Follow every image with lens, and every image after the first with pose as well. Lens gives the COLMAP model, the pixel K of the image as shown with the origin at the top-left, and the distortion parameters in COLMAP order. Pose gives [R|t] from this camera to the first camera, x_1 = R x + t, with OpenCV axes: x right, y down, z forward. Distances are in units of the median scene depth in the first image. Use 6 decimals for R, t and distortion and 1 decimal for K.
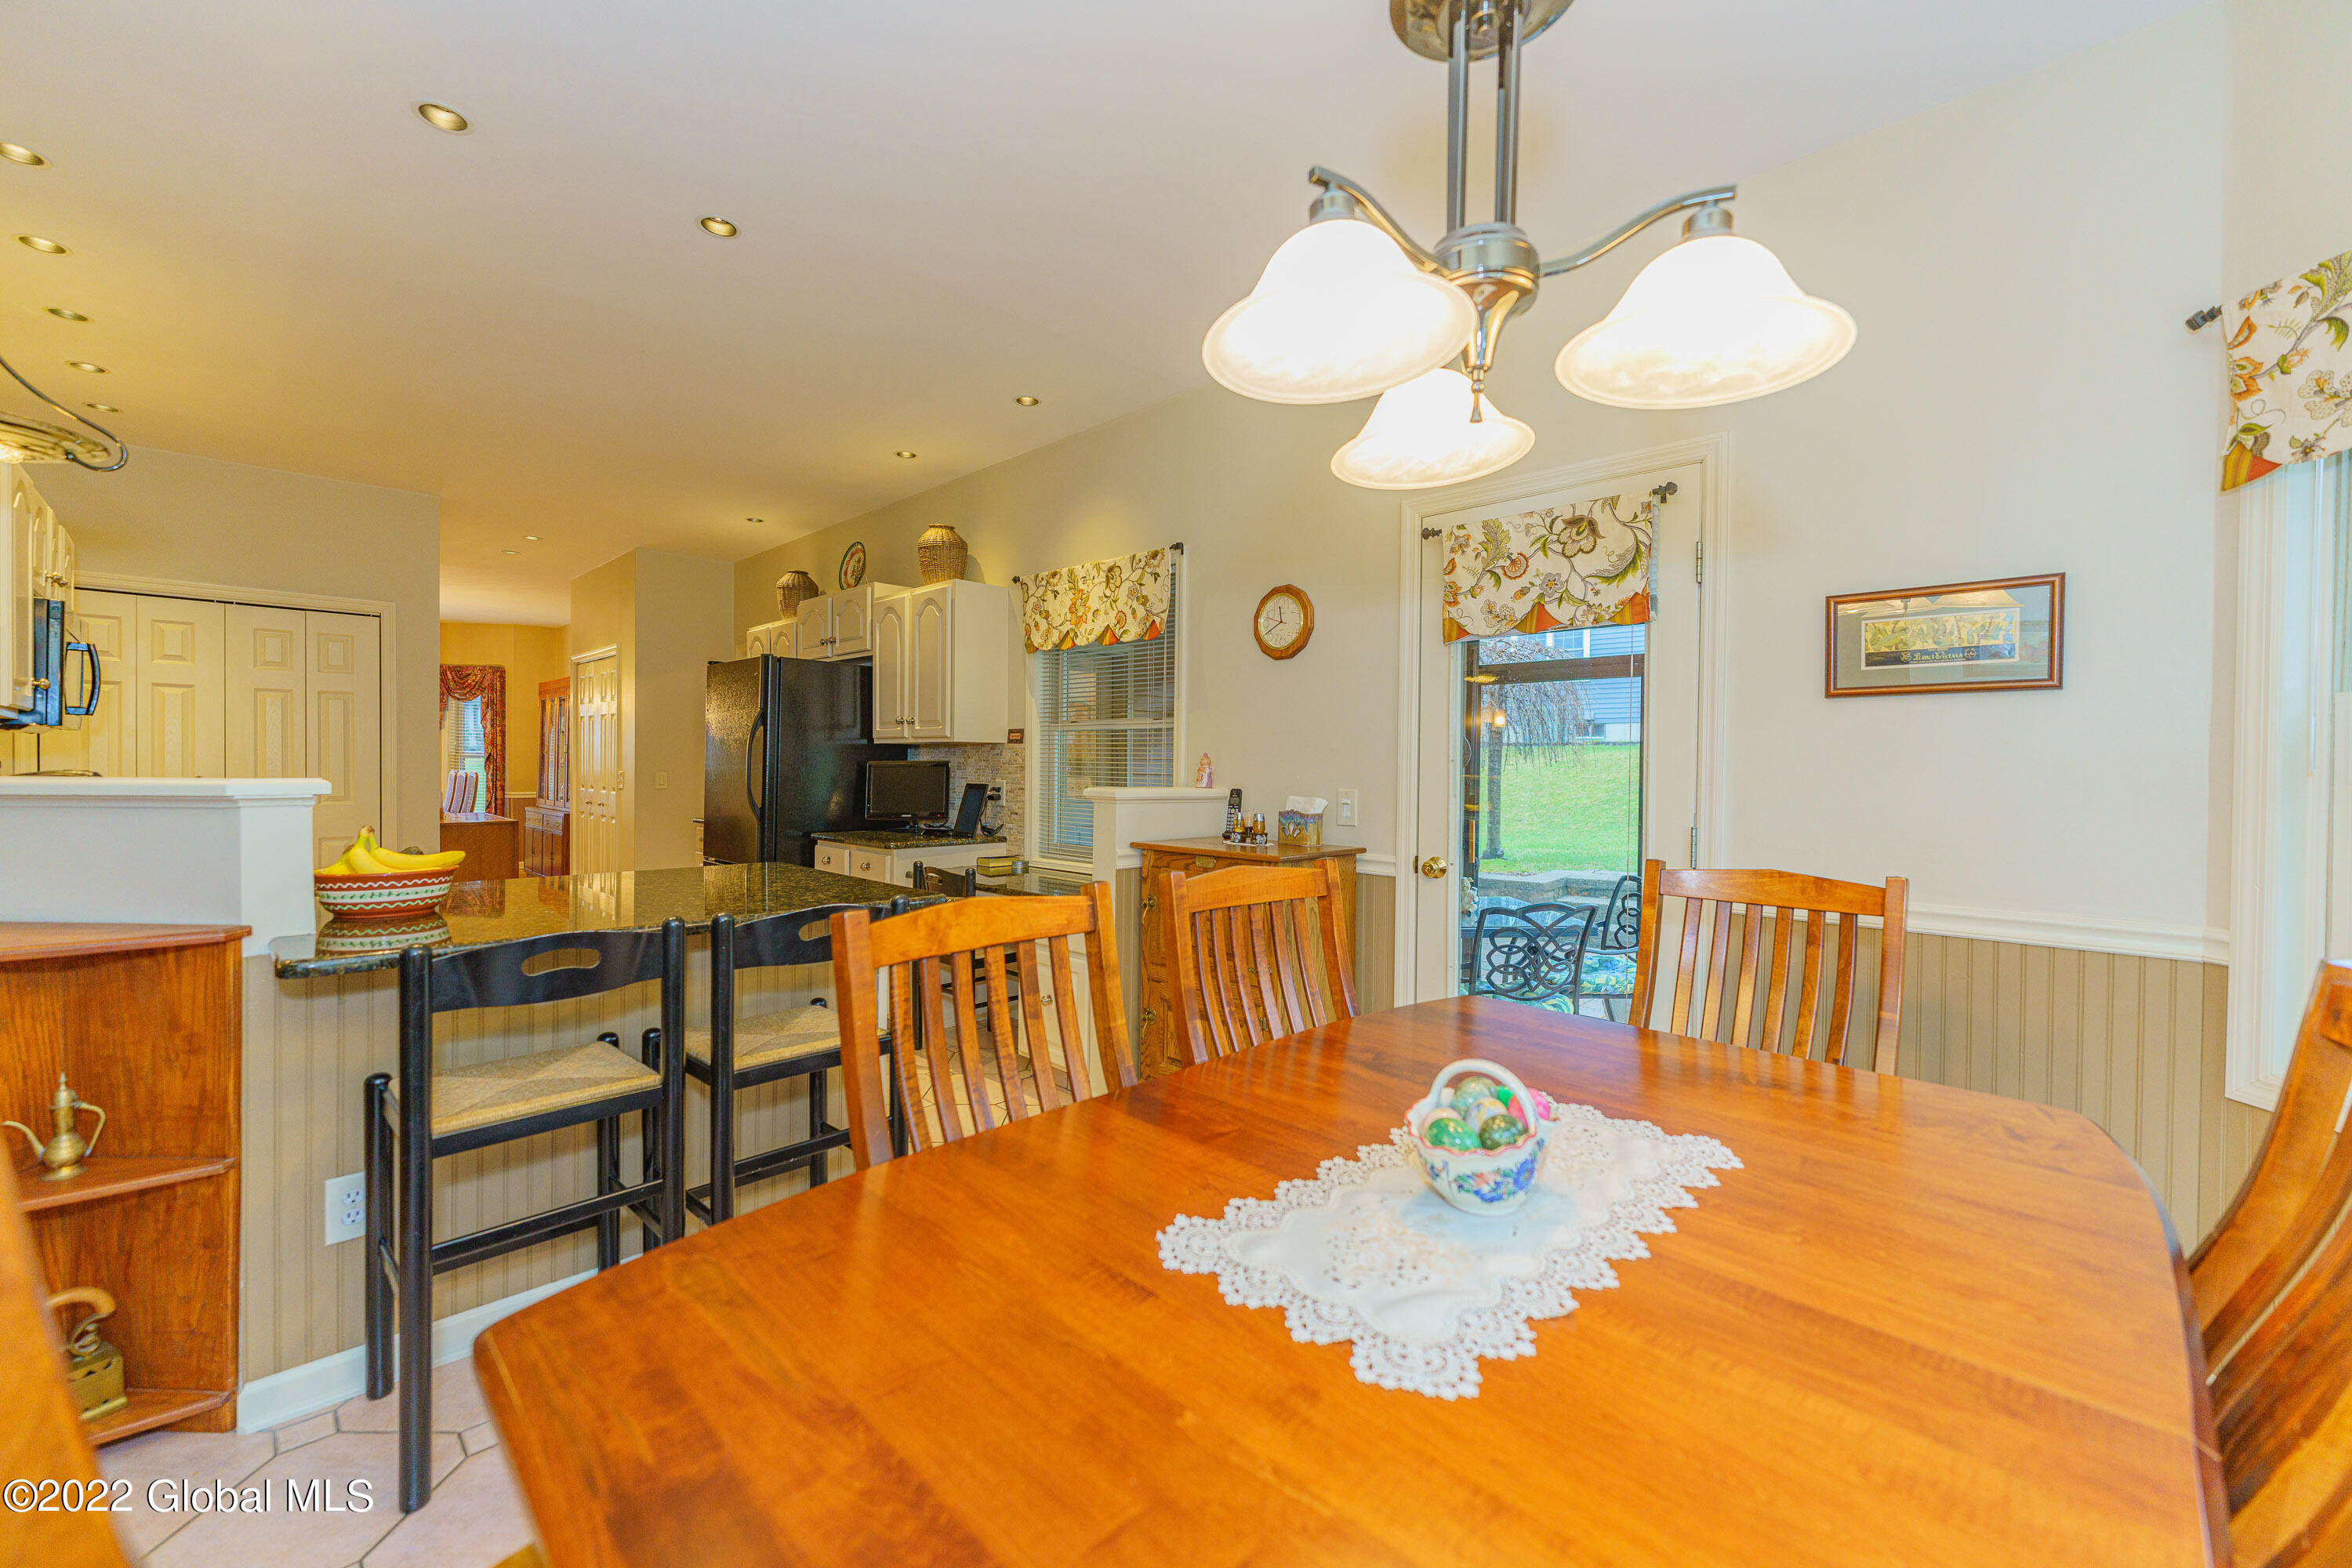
lens RADIAL K [[937.4, 0, 1170.7], [0, 937.4, 779.6], [0, 0, 1]] dist [0.001780, -0.000239]
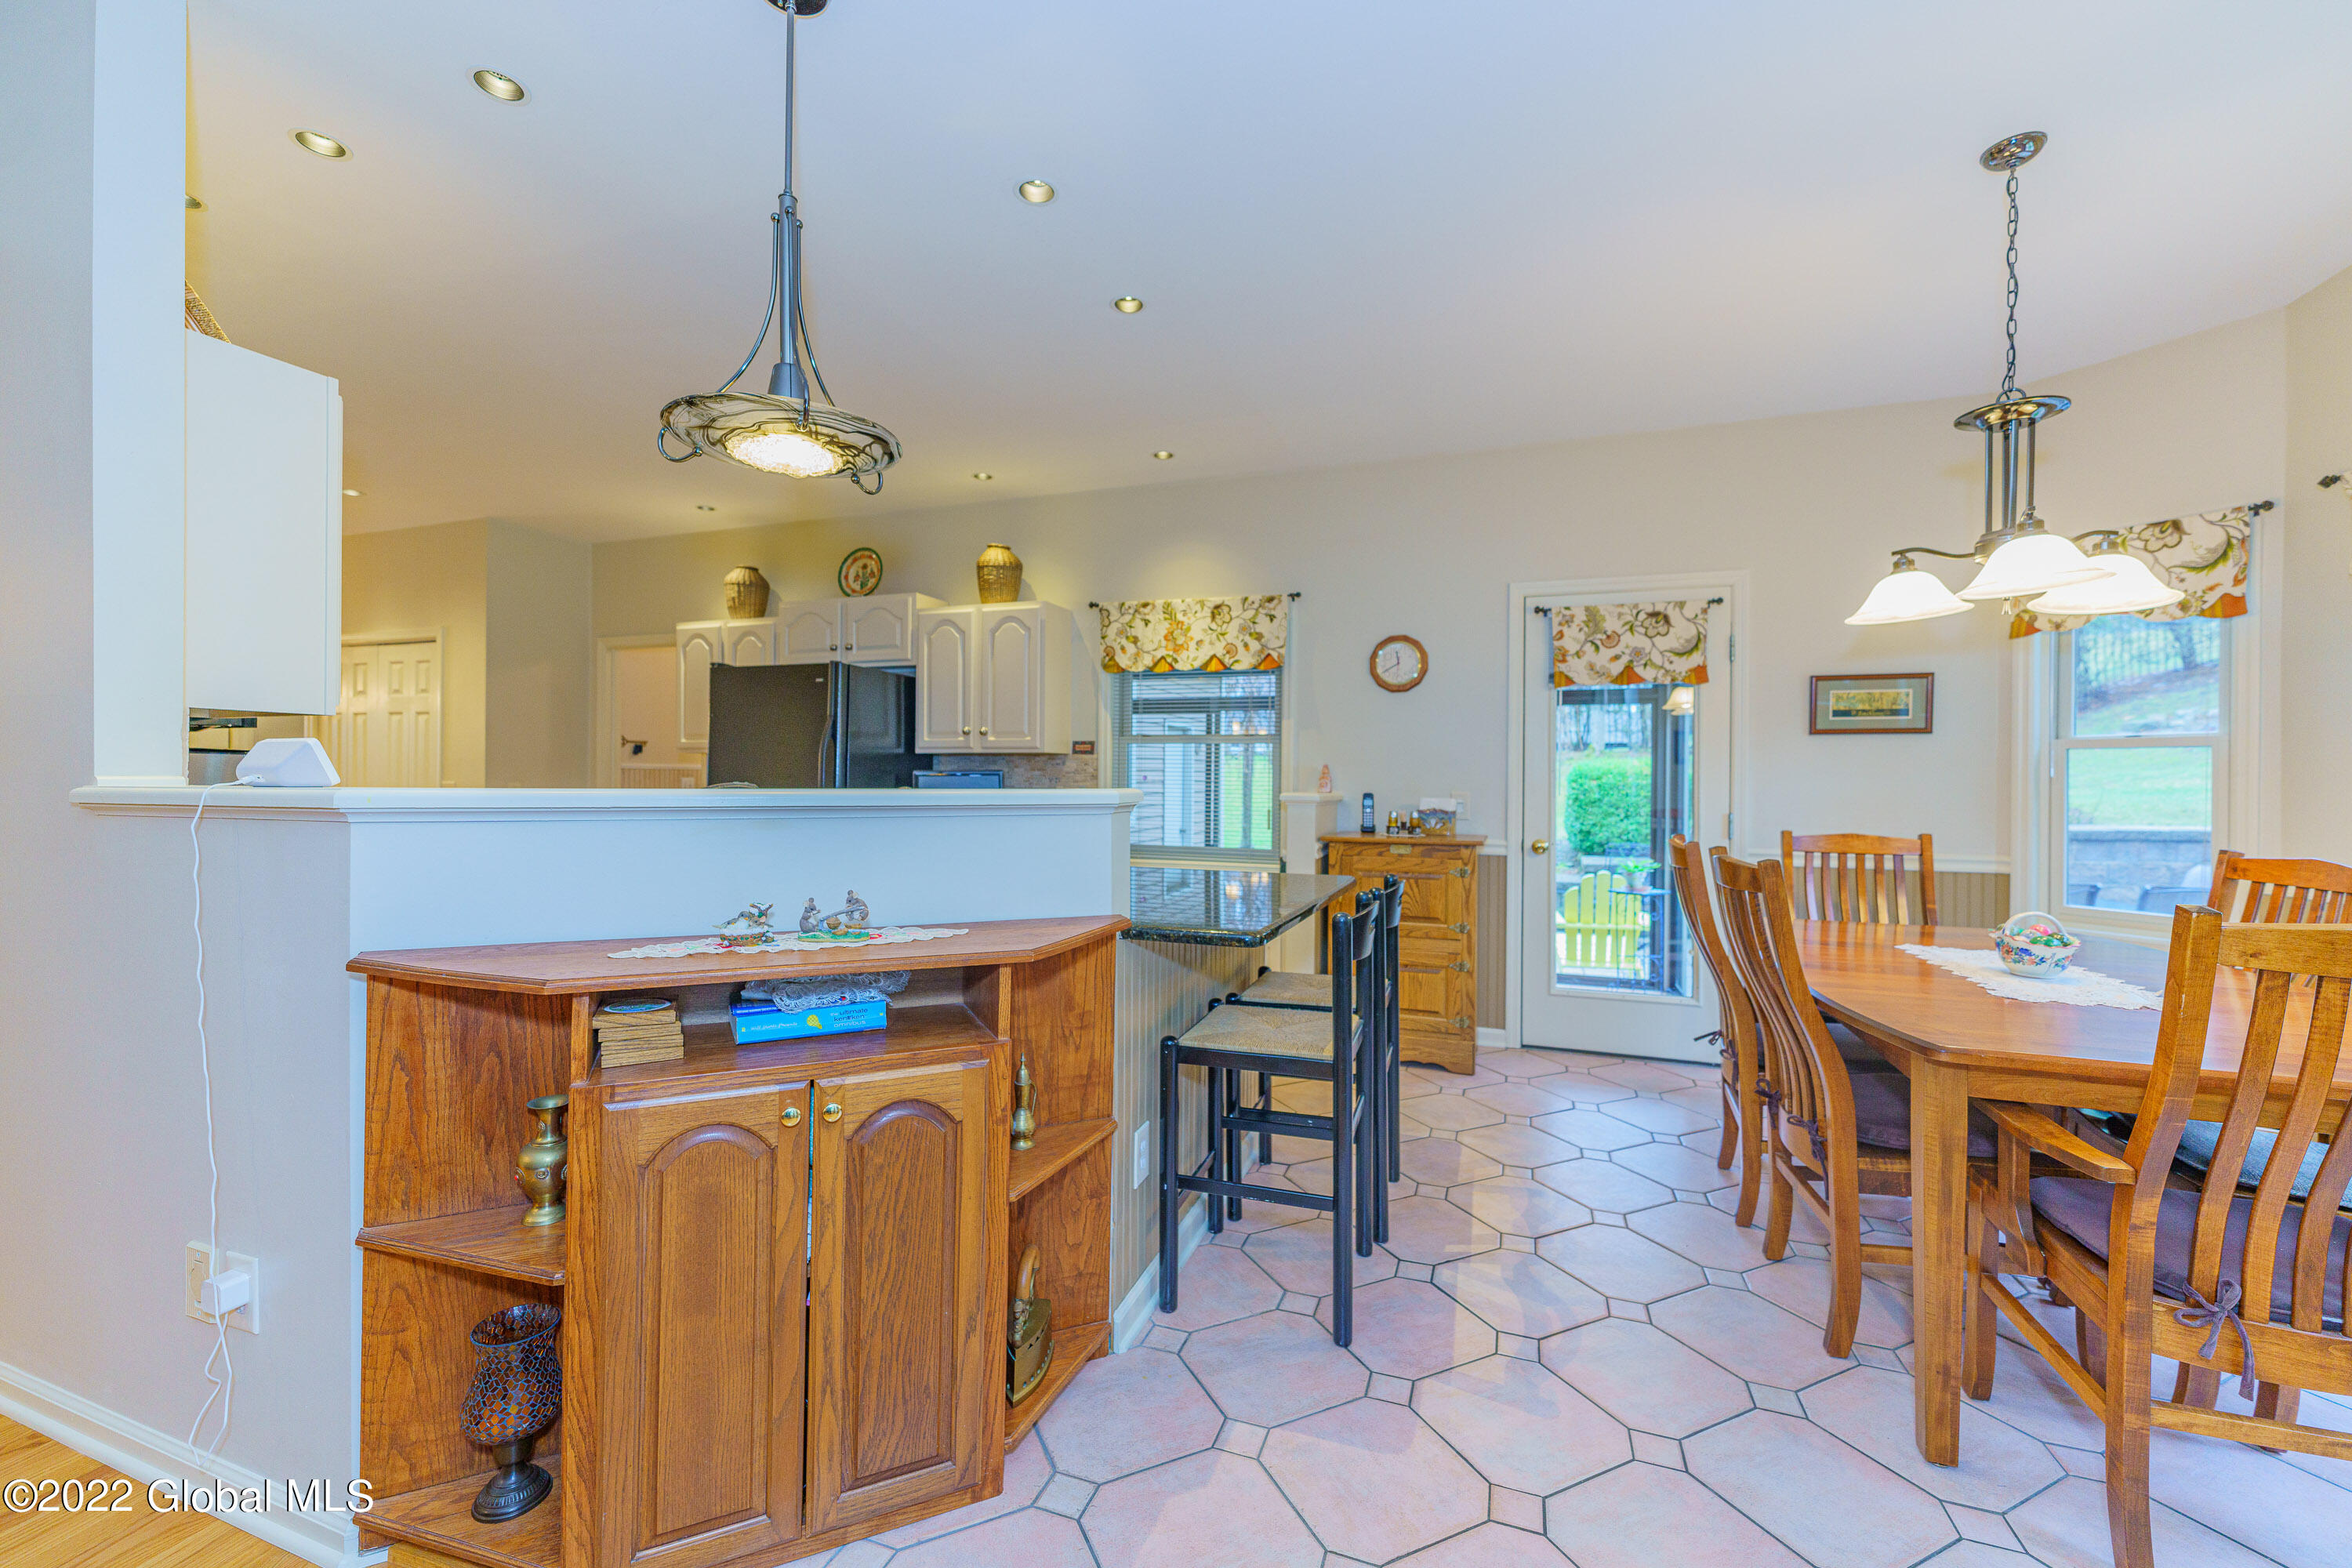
lens RADIAL K [[937.4, 0, 1168.8], [0, 937.4, 779.3], [0, 0, 1]] dist [0.001780, -0.000239]
pose [[0.909698, -0.003742, 0.415255, -0.869789], [0.007008, 0.999955, -0.006342, -0.003023], [-0.415212, 0.008679, 0.909683, -0.052739]]
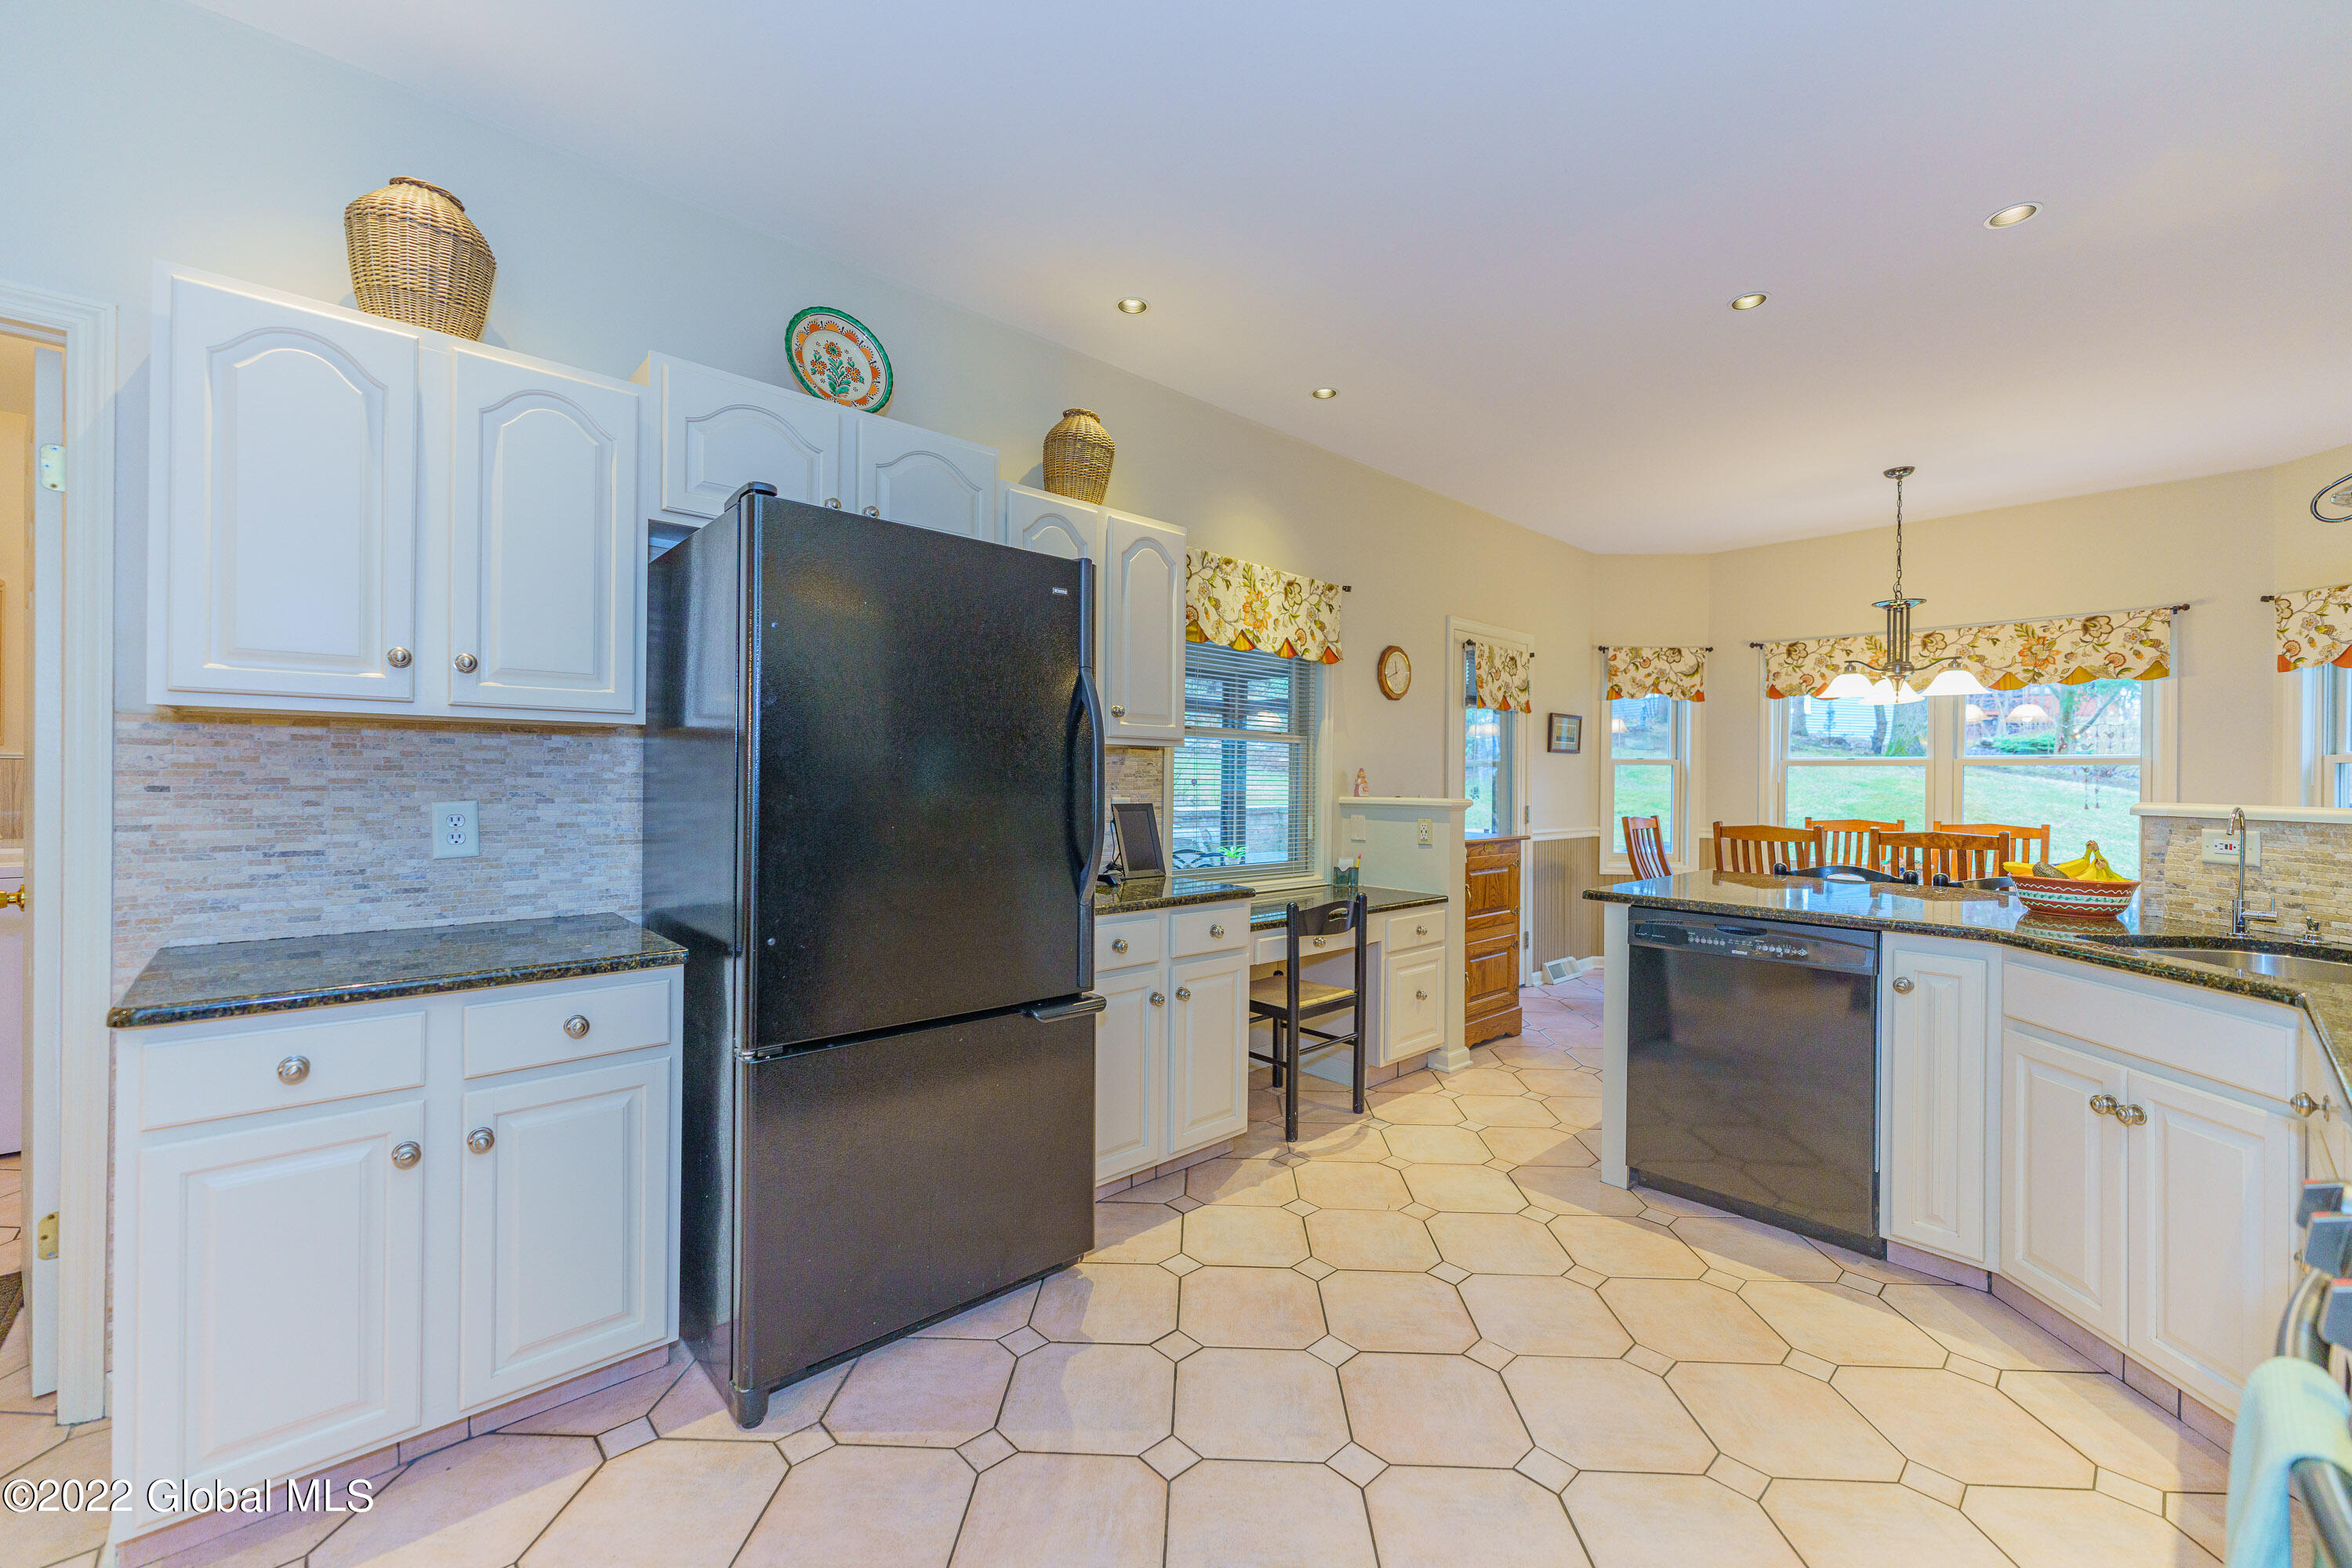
lens RADIAL K [[937.4, 0, 1176.5], [0, 937.4, 775.5], [0, 0, 1]] dist [0.001780, -0.000239]
pose [[0.046800, -0.007543, 0.998876, -1.547218], [0.002747, 0.999969, 0.007423, -0.037174], [-0.998900, 0.002396, 0.046819, 1.544815]]
